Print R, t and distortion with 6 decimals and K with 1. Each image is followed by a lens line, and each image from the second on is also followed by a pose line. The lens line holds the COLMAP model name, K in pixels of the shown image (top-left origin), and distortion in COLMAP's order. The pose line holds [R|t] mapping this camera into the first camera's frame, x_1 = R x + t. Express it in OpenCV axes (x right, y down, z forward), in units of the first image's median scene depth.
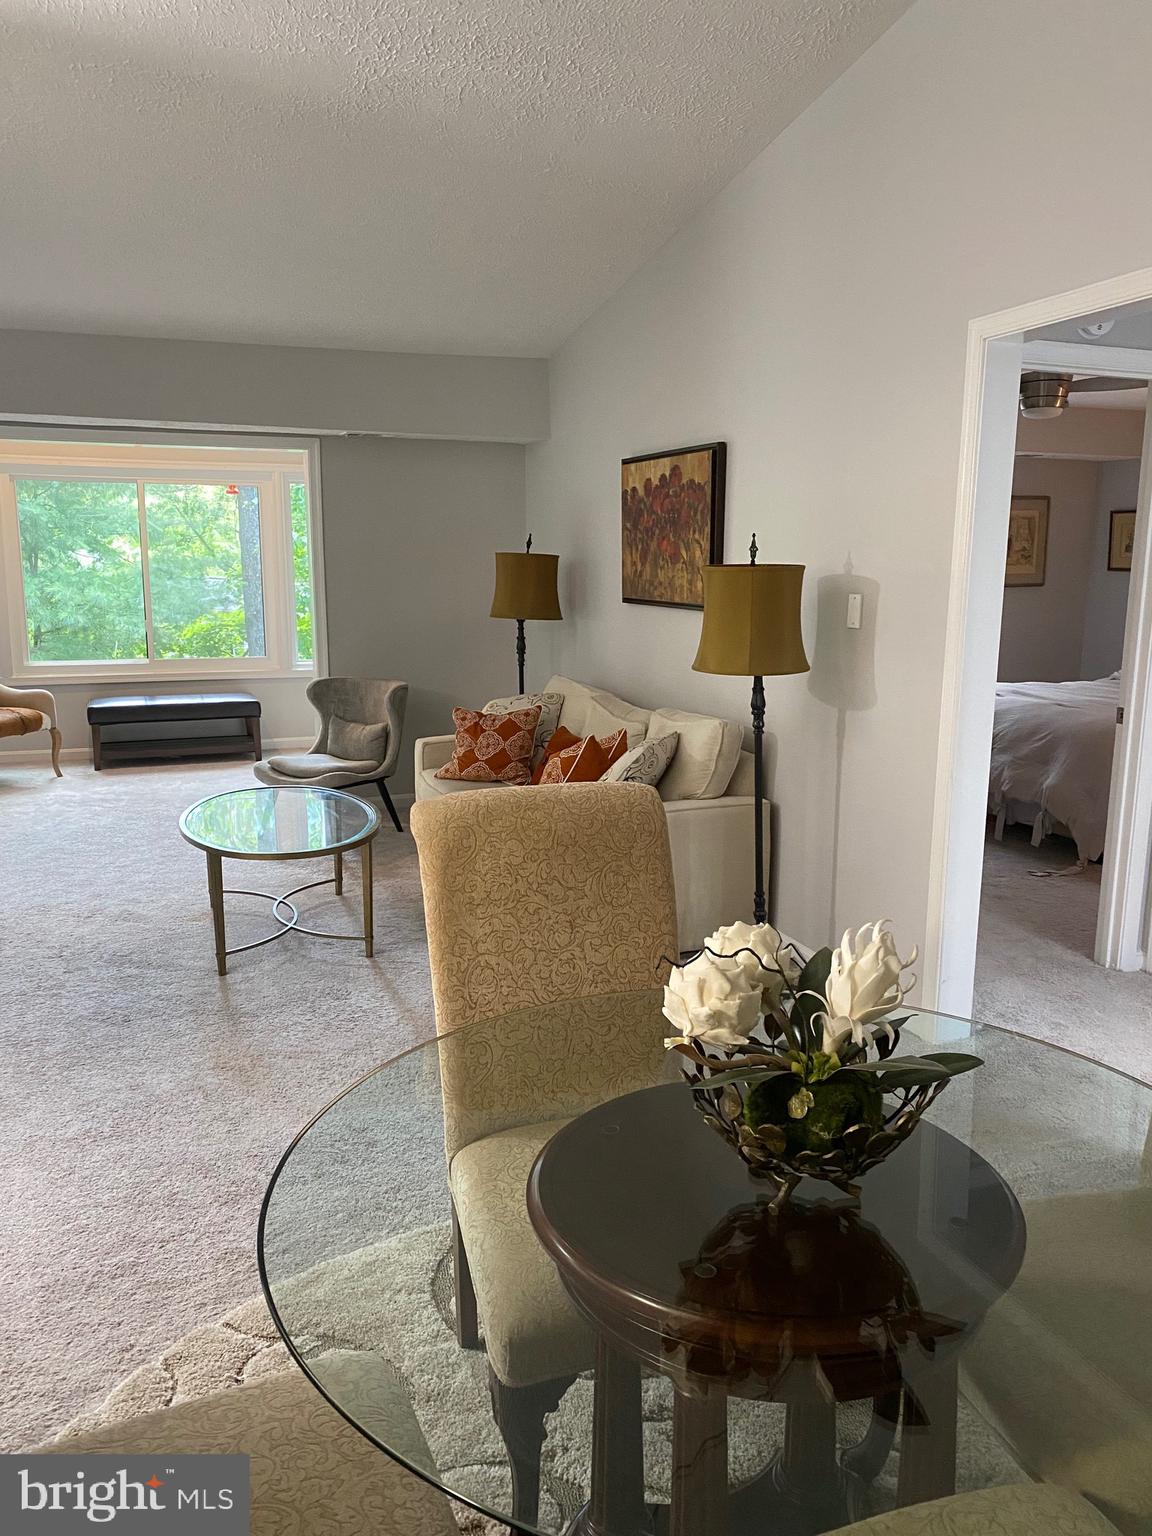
lens RADIAL K [[1150.9, 0, 590.7], [0, 1150.9, 769.1], [0, 0, 1]] dist [0.040613, -0.060990]
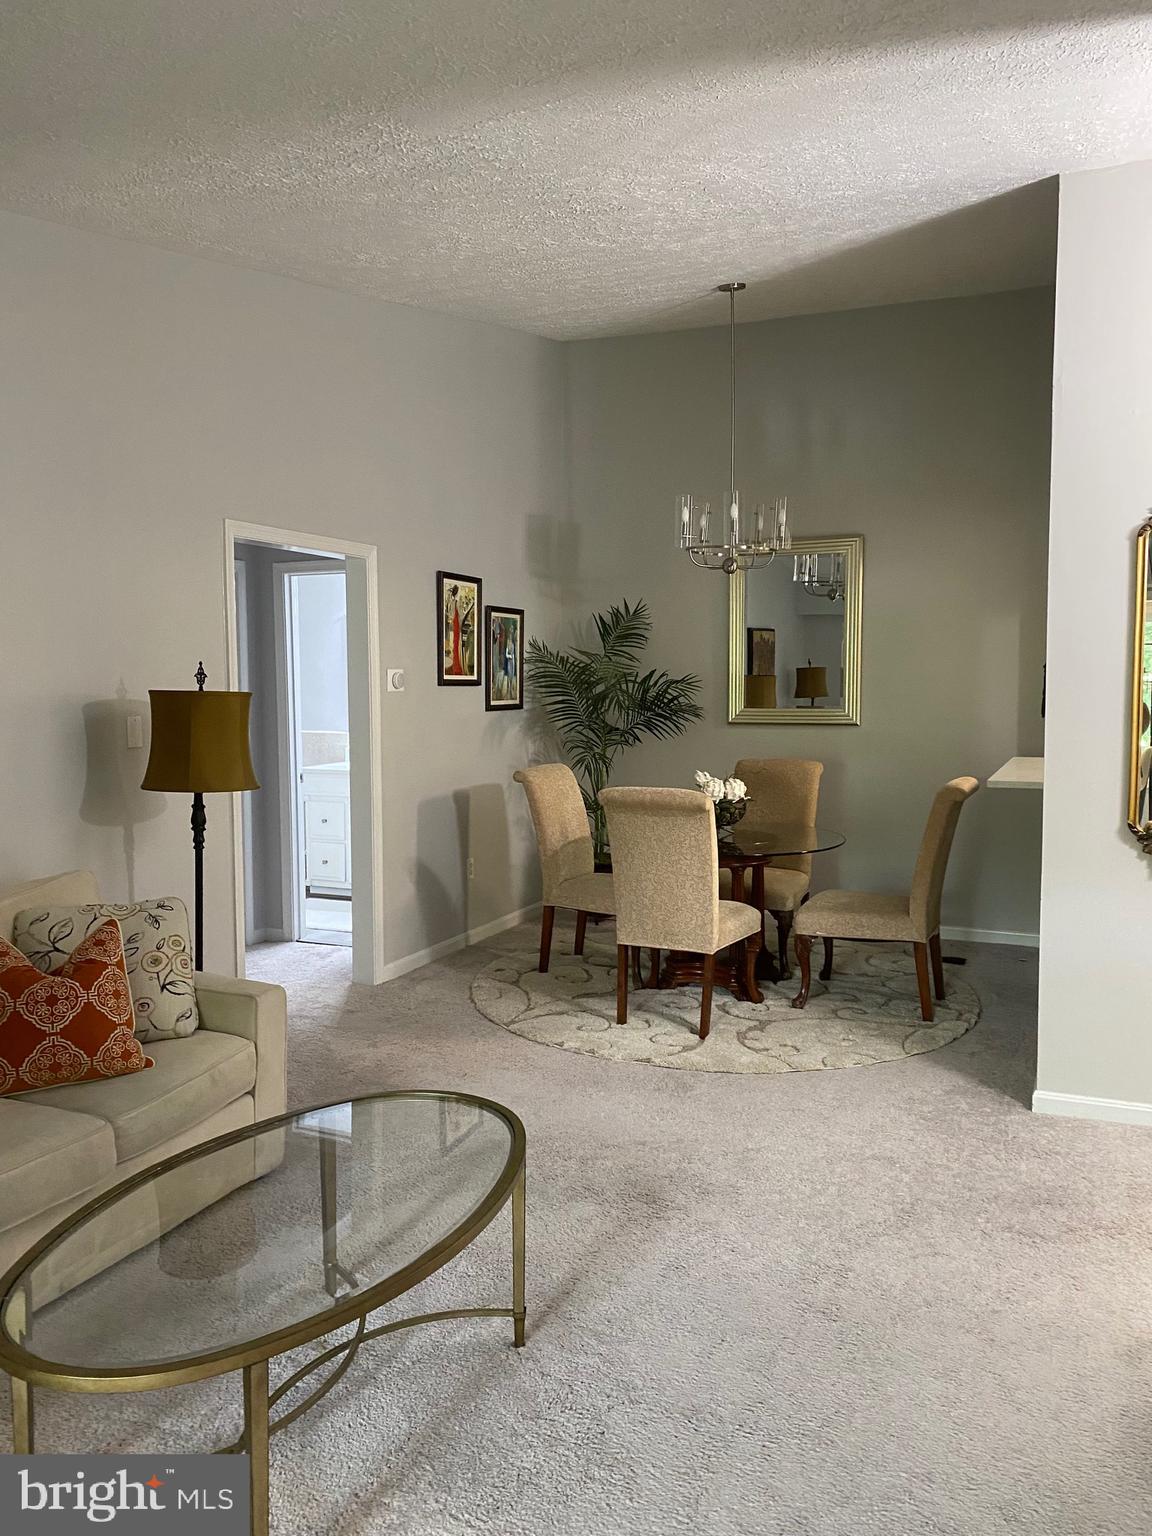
lens RADIAL K [[1150.9, 0, 590.7], [0, 1150.9, 769.1], [0, 0, 1]] dist [0.040613, -0.060990]
pose [[-0.703730, -0.062964, 0.707672, -0.699005], [0.119609, 0.971349, 0.205367, -0.226704], [-0.700327, 0.229167, -0.676036, 1.188383]]
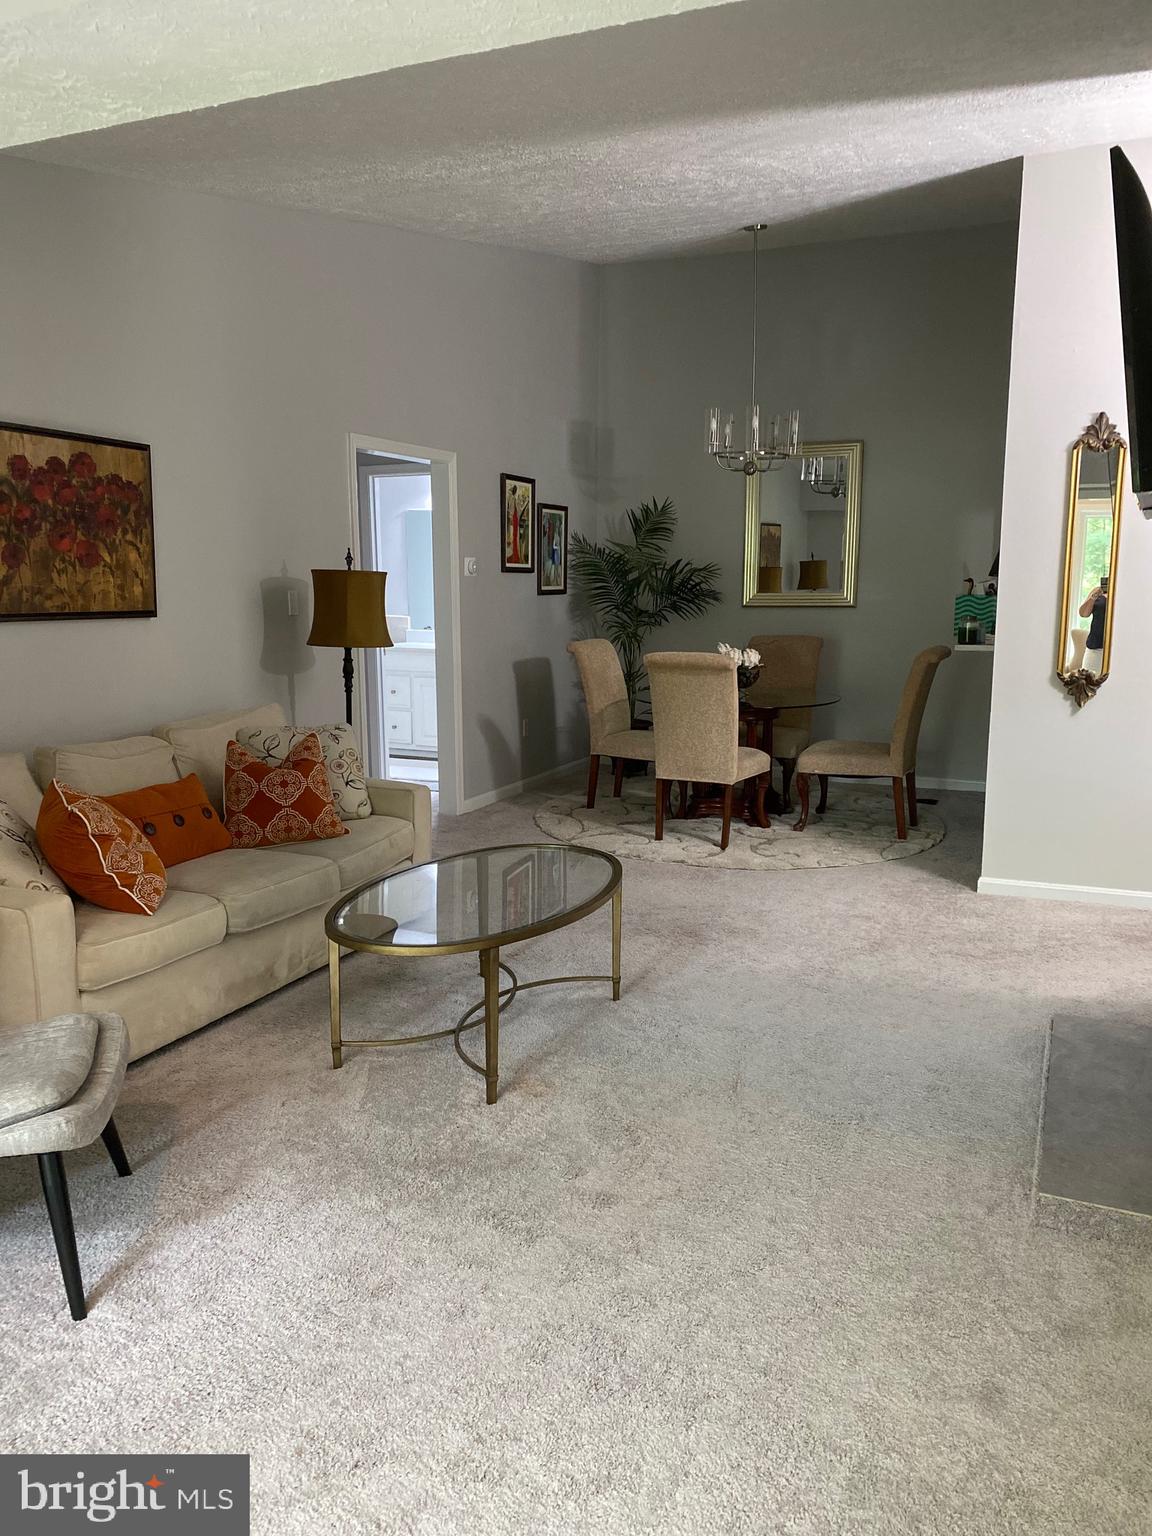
lens RADIAL K [[1155.2, 0, 570.4], [0, 1155.2, 782.0], [0, 0, 1]] dist [0.092974, -0.200529]
pose [[-0.694912, -0.132856, 0.706716, -0.858918], [0.119893, 0.947623, 0.296035, -0.254942], [-0.709030, 0.290448, -0.642586, 1.430211]]
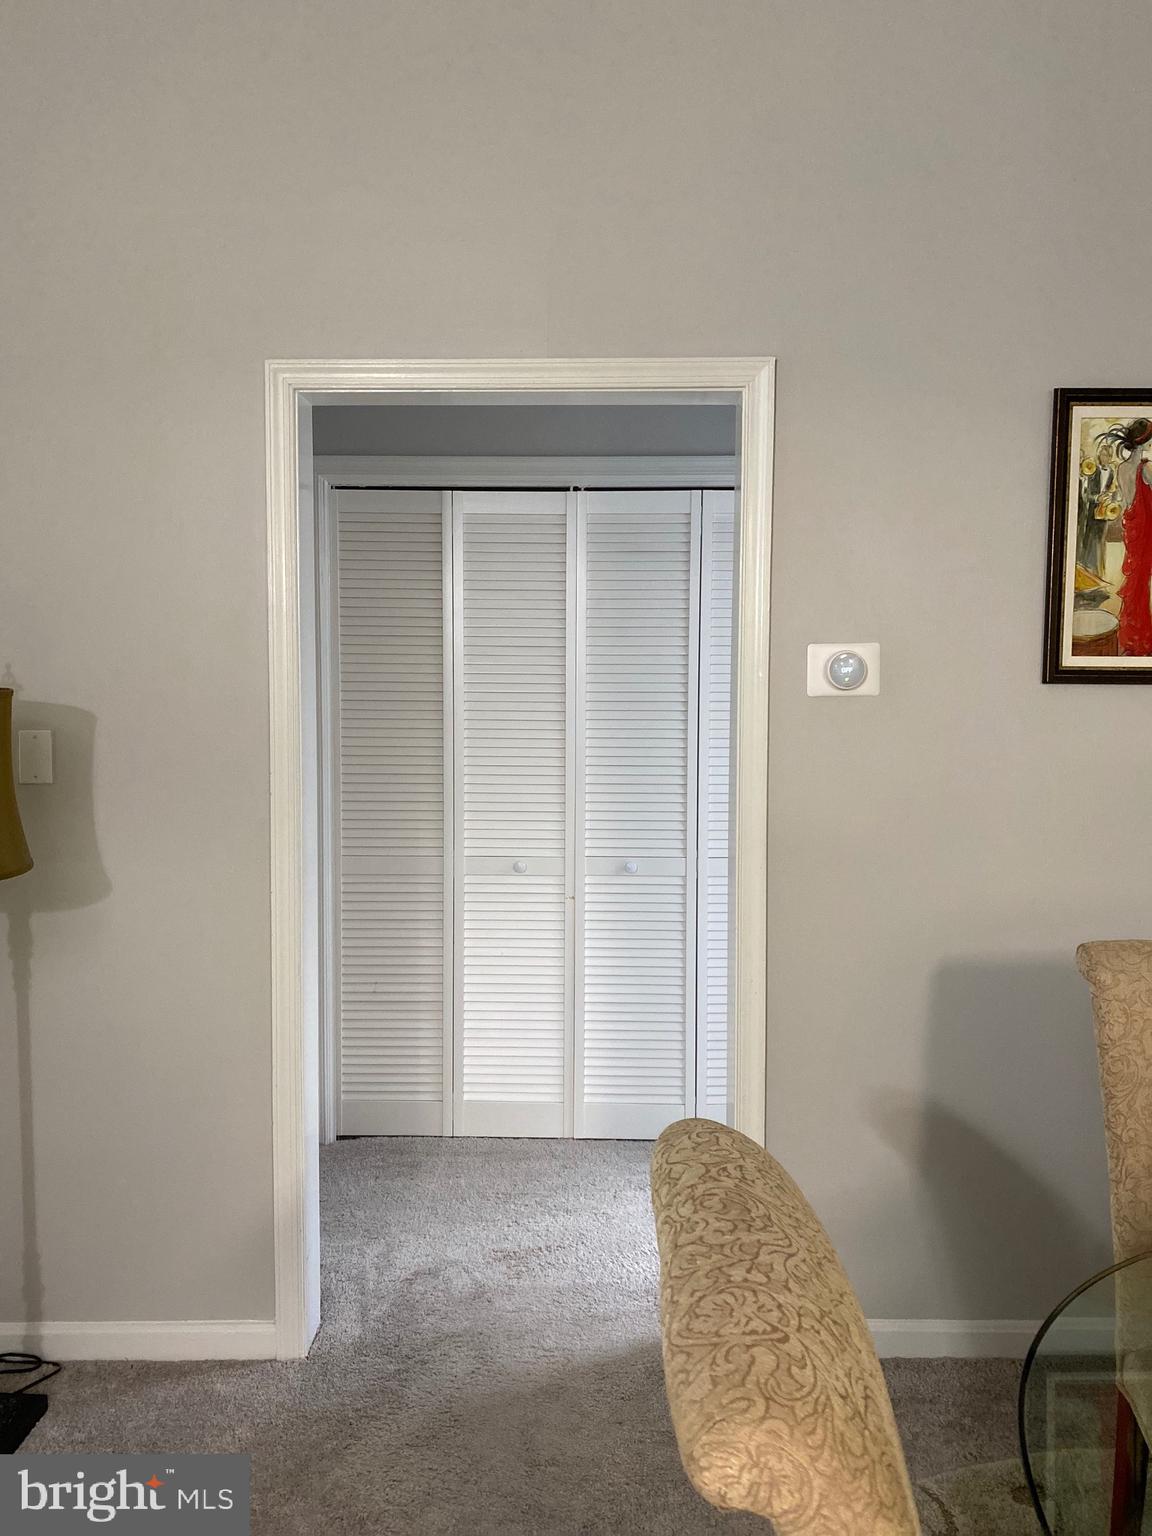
lens RADIAL K [[1171.4, 0, 579.6], [0, 1171.4, 737.3], [0, 0, 1]] dist [0.006323, 0.007832]
pose [[0.365048, -0.072594, 0.928154, -0.211500], [0.163536, 0.986454, 0.012834, -0.087148], [-0.916513, 0.147102, 0.371975, 0.401713]]
